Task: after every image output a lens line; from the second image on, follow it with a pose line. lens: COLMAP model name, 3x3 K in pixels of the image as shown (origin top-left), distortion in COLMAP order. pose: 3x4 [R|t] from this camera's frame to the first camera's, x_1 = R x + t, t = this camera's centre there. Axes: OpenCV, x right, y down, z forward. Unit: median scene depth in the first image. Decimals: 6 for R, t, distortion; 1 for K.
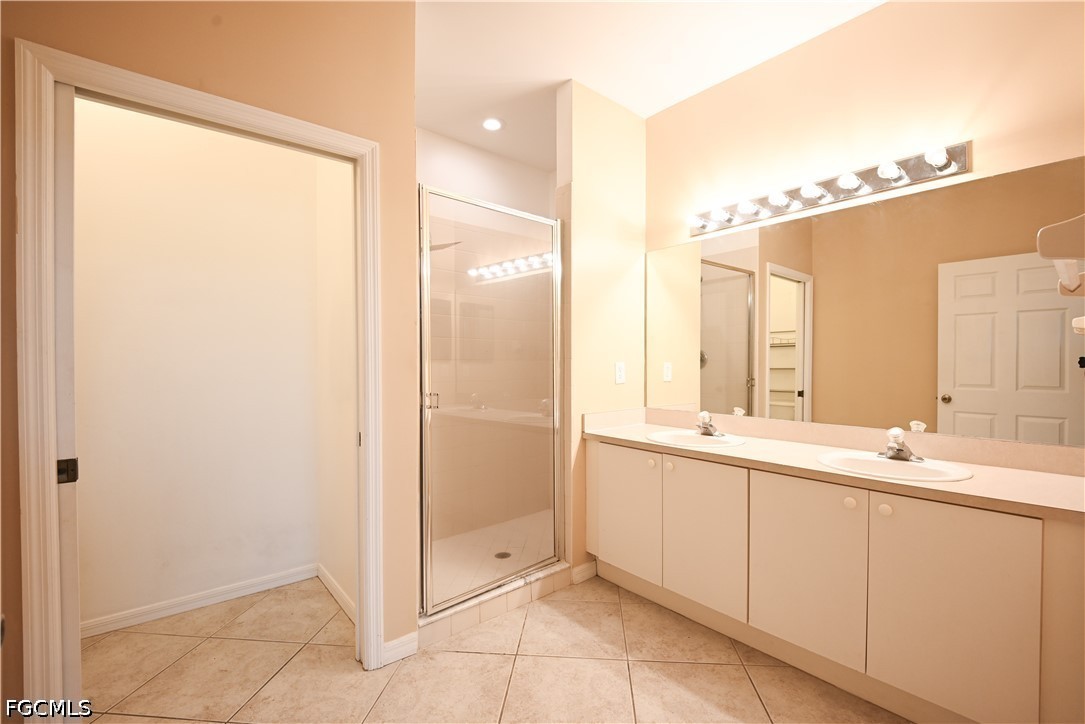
lens RADIAL K [[455.9, 0, 554.1], [0, 455.9, 369.2], [0, 0, 1]] dist [0.001536, -0.000621]
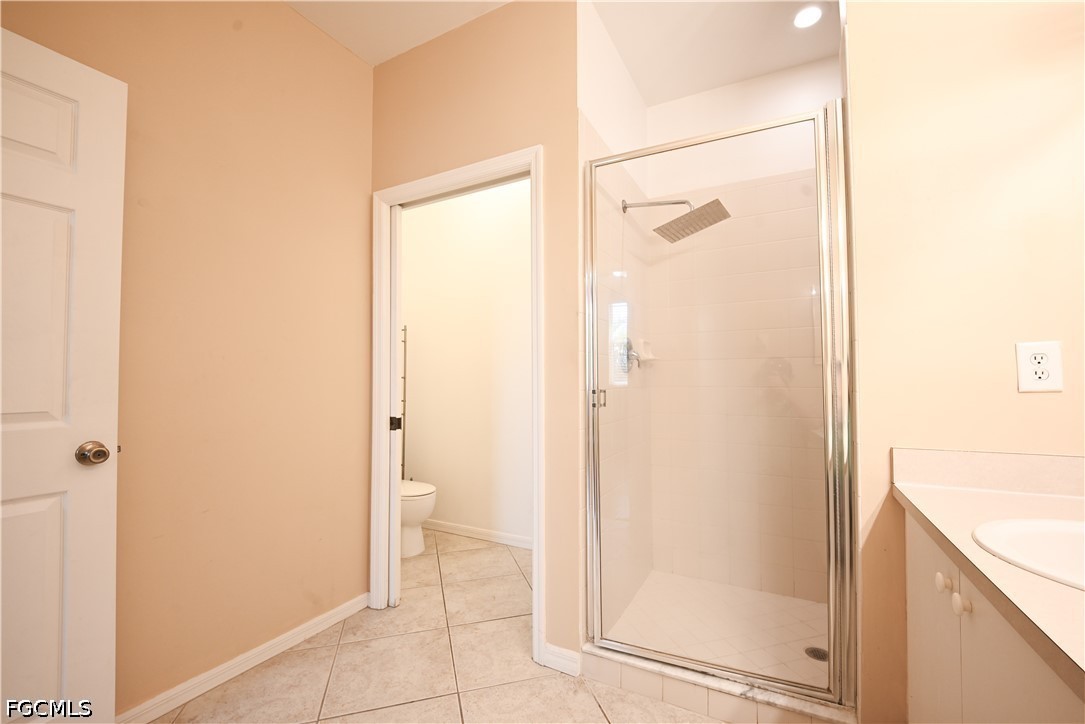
lens RADIAL K [[455.9, 0, 547.5], [0, 455.9, 364.3], [0, 0, 1]] dist [0.001536, -0.000621]
pose [[0.383030, -0.028670, -0.923291, 0.406020], [-0.008249, 0.999372, -0.034454, 0.026973], [0.923699, 0.020813, 0.382554, 0.454163]]
